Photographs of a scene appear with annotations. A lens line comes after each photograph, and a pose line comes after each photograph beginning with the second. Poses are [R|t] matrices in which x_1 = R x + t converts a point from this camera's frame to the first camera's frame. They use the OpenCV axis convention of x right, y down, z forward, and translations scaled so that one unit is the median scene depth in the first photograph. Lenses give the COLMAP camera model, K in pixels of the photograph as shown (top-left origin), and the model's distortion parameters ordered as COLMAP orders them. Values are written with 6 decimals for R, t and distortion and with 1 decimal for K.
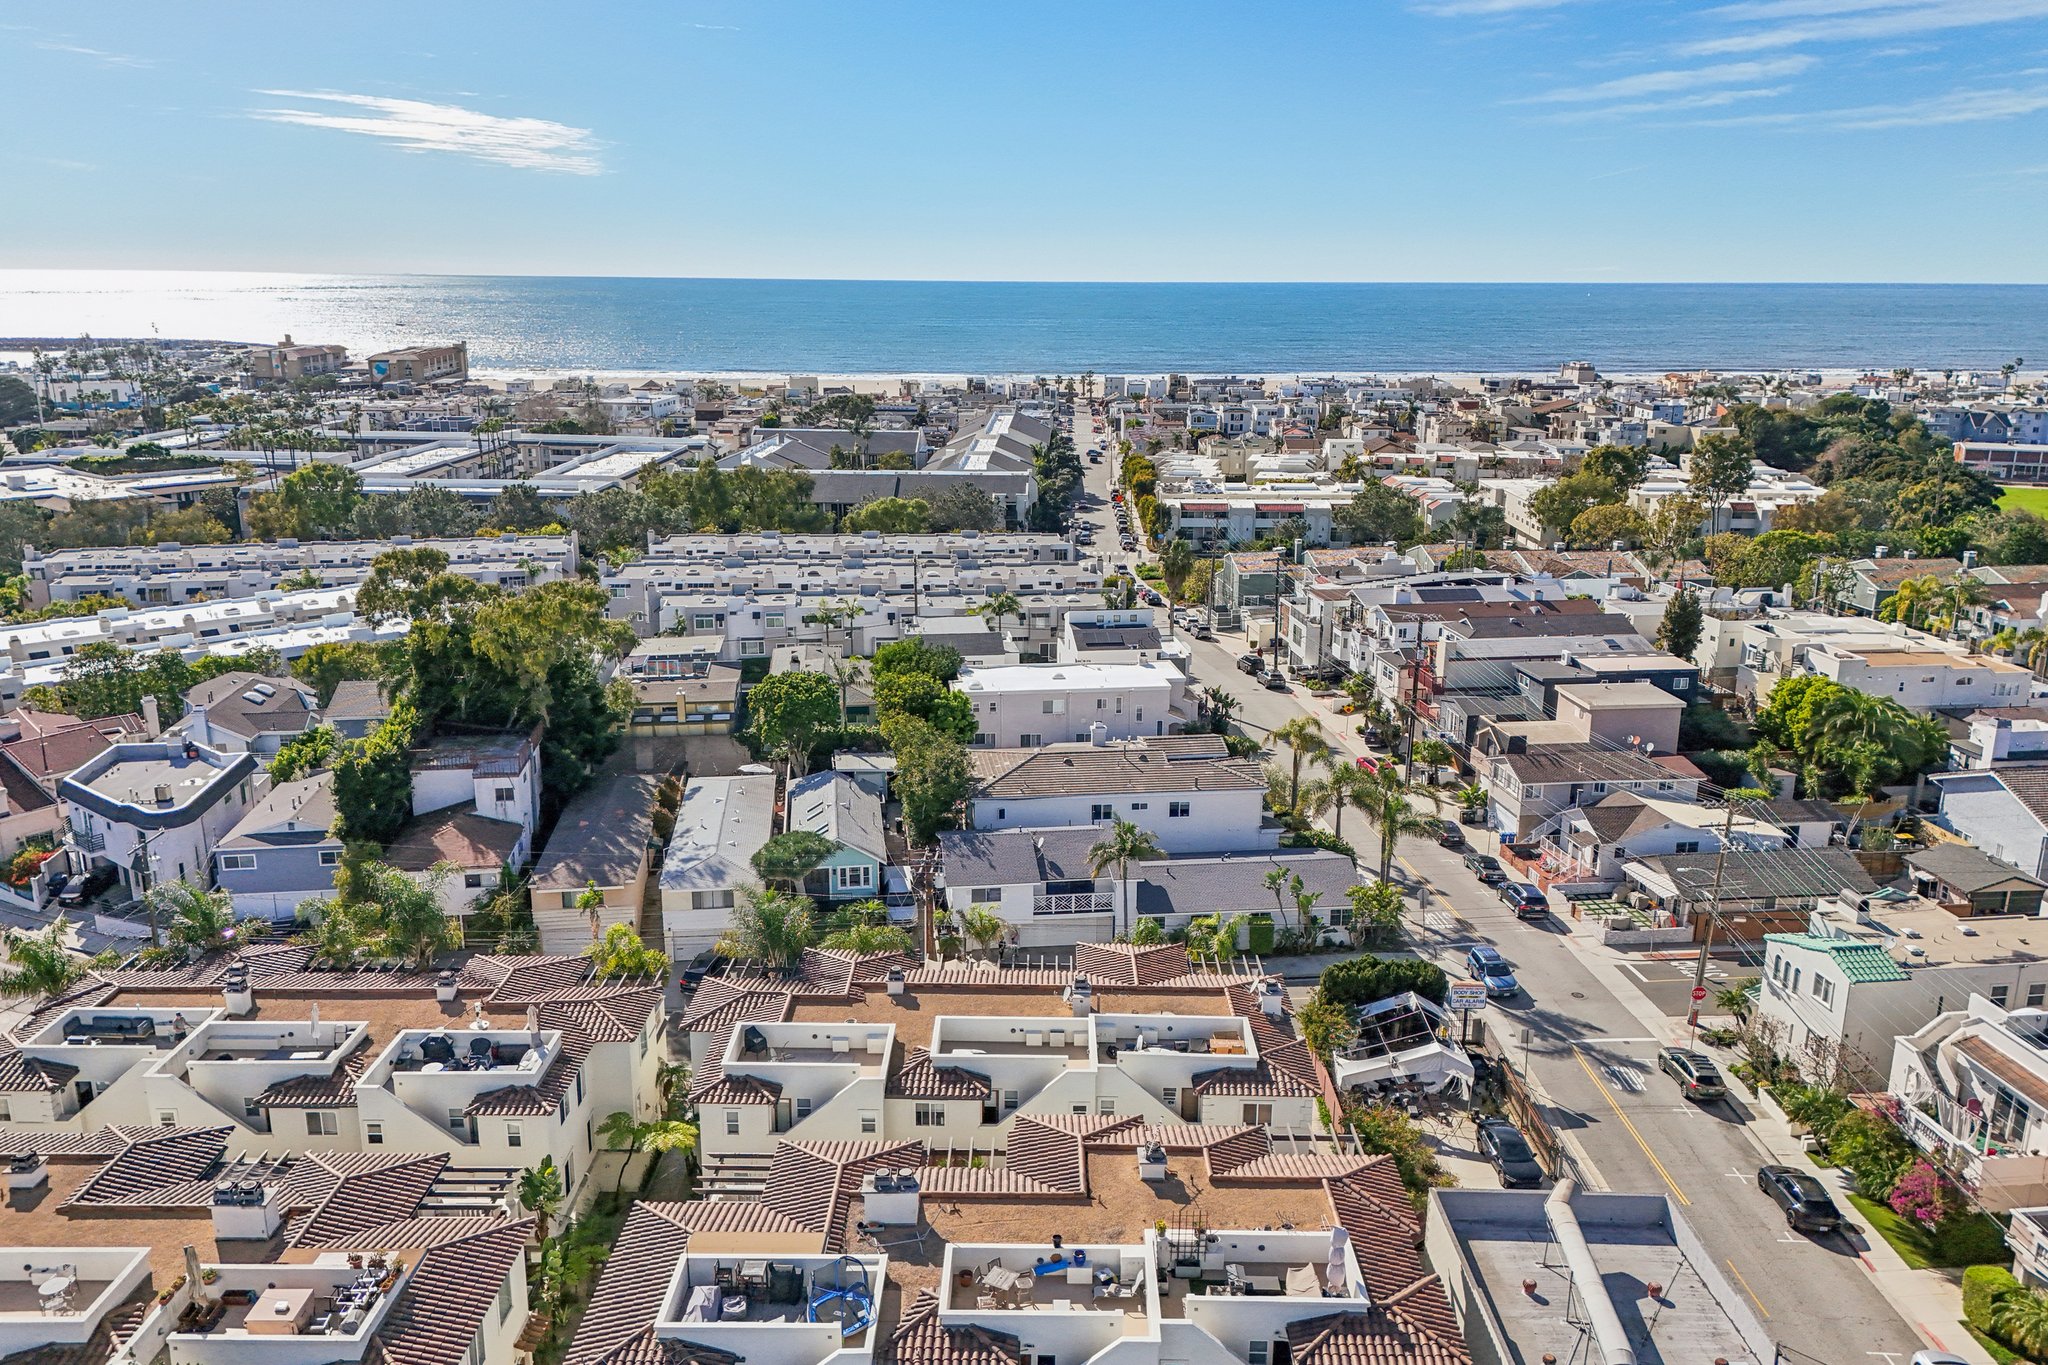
lens RADIAL K [[1499.6, 0, 1027.6], [0, 1499.6, 668.4], [0, 0, 1]] dist [0.102306, -0.147504]
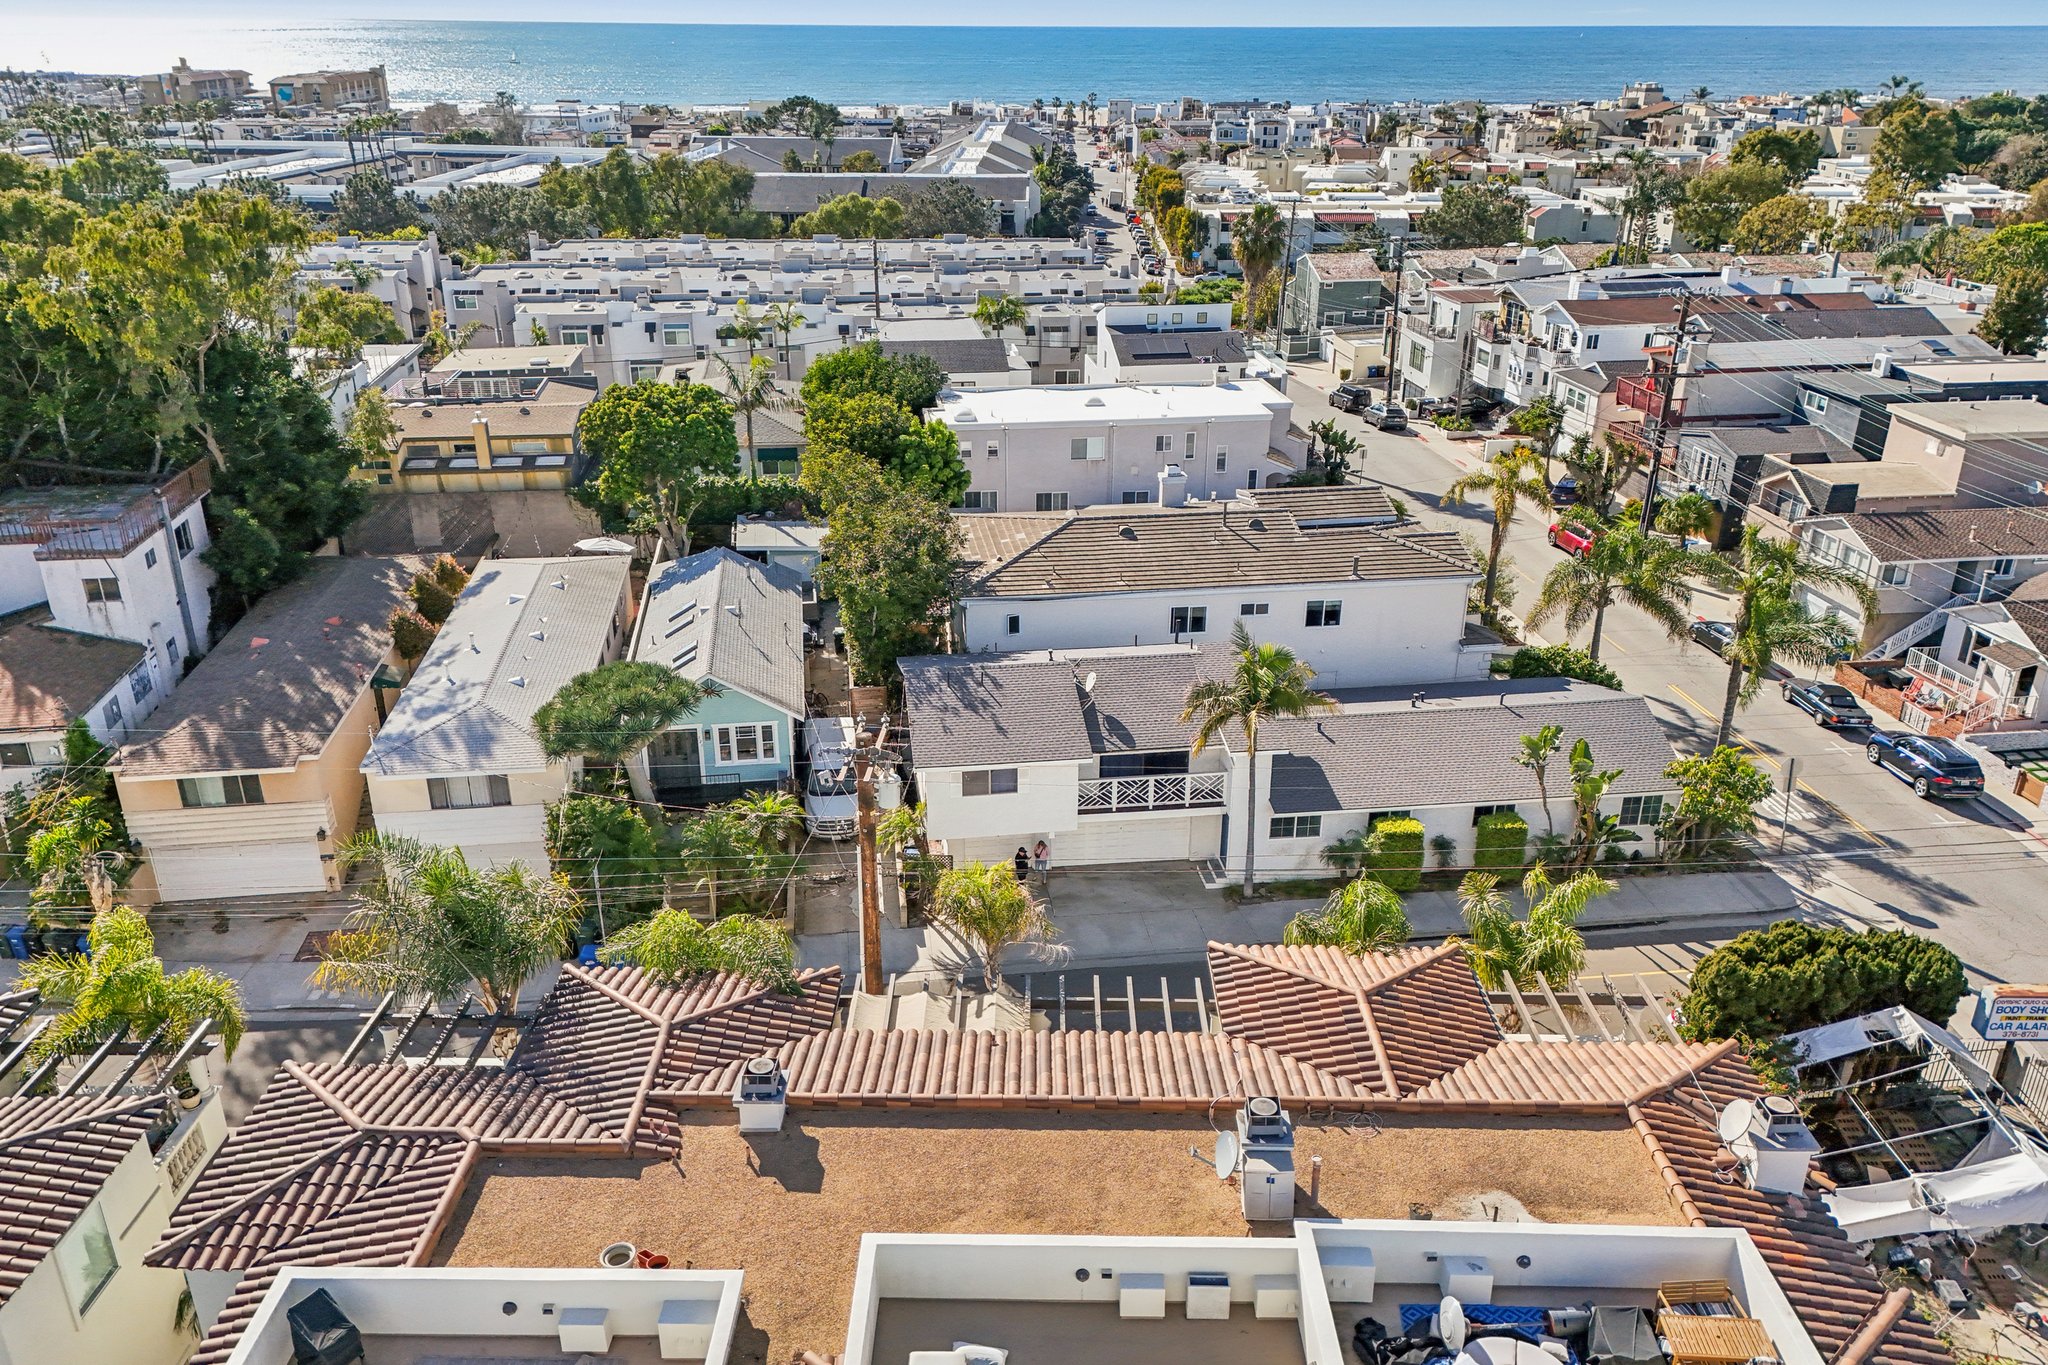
lens RADIAL K [[1522.2, 0, 1029.1], [0, 1522.2, 686.7], [0, 0, 1]] dist [0.081661, -0.089559]
pose [[0.999969, -0.005165, 0.005872, -0.012201], [0.004192, 0.987907, 0.154993, 0.025373], [-0.006602, -0.154963, 0.987898, 0.346567]]
